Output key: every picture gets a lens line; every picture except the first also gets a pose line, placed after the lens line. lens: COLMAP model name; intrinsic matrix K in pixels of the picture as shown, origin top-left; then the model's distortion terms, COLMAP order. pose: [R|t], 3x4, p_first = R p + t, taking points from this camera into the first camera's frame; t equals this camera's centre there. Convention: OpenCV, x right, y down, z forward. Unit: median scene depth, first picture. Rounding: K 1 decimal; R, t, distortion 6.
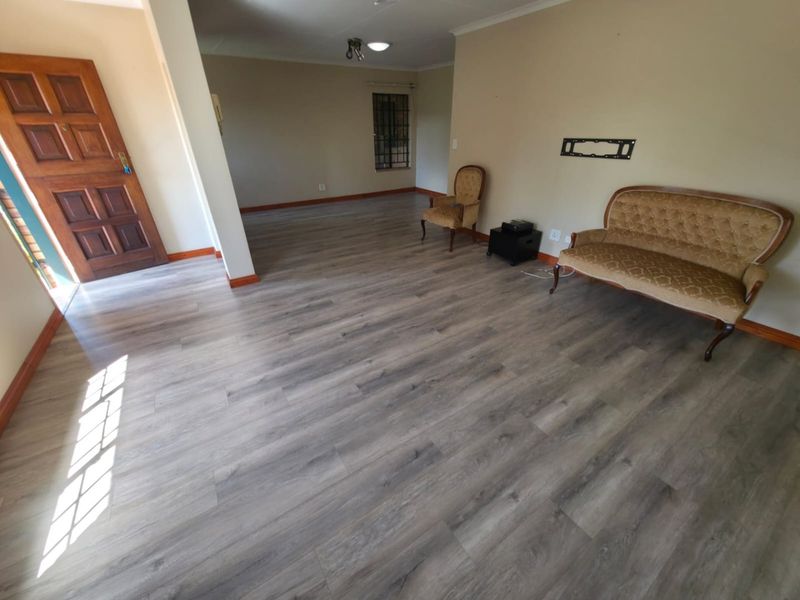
lens RADIAL K [[319.1, 0, 400.0], [0, 319.1, 300.0], [0, 0, 1]] dist [0.001016, -0.000162]
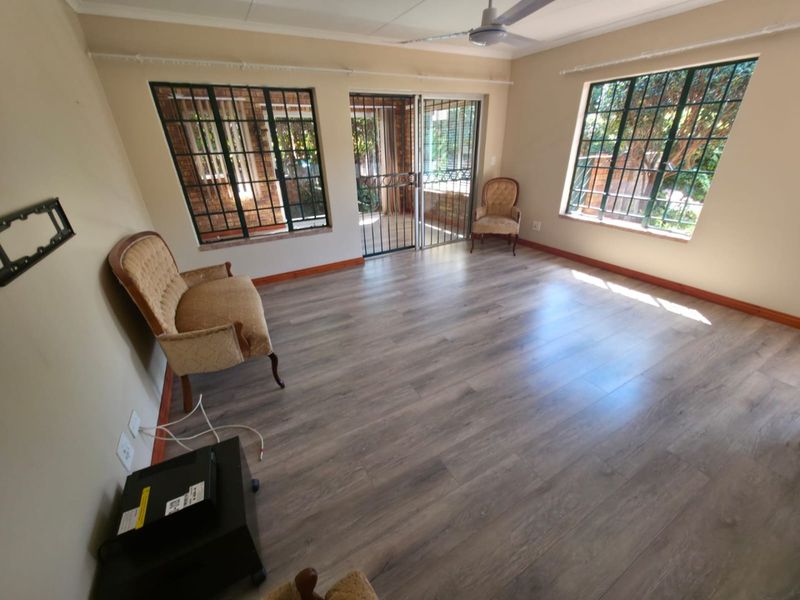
lens RADIAL K [[319.1, 0, 400.0], [0, 319.1, 300.0], [0, 0, 1]] dist [0.001016, -0.000162]
pose [[-0.996714, 0.000087, 0.081001, 0.195902], [0.066407, 0.573492, 0.816515, -0.879543], [-0.046382, 0.819211, -0.571613, 1.564145]]
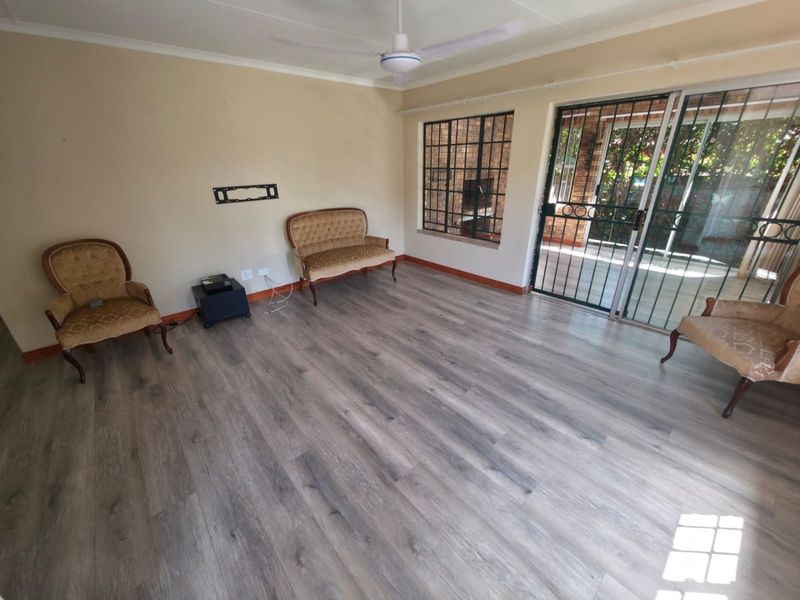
lens RADIAL K [[318.1, 0, 402.3], [0, 318.1, 298.0], [0, 0, 1]] dist [-0.000418, -0.000593]
pose [[-0.143951, -0.384064, 0.912016, -0.837587], [0.488793, 0.773746, 0.402986, -0.465976], [-0.860441, 0.503797, 0.076346, 0.774902]]
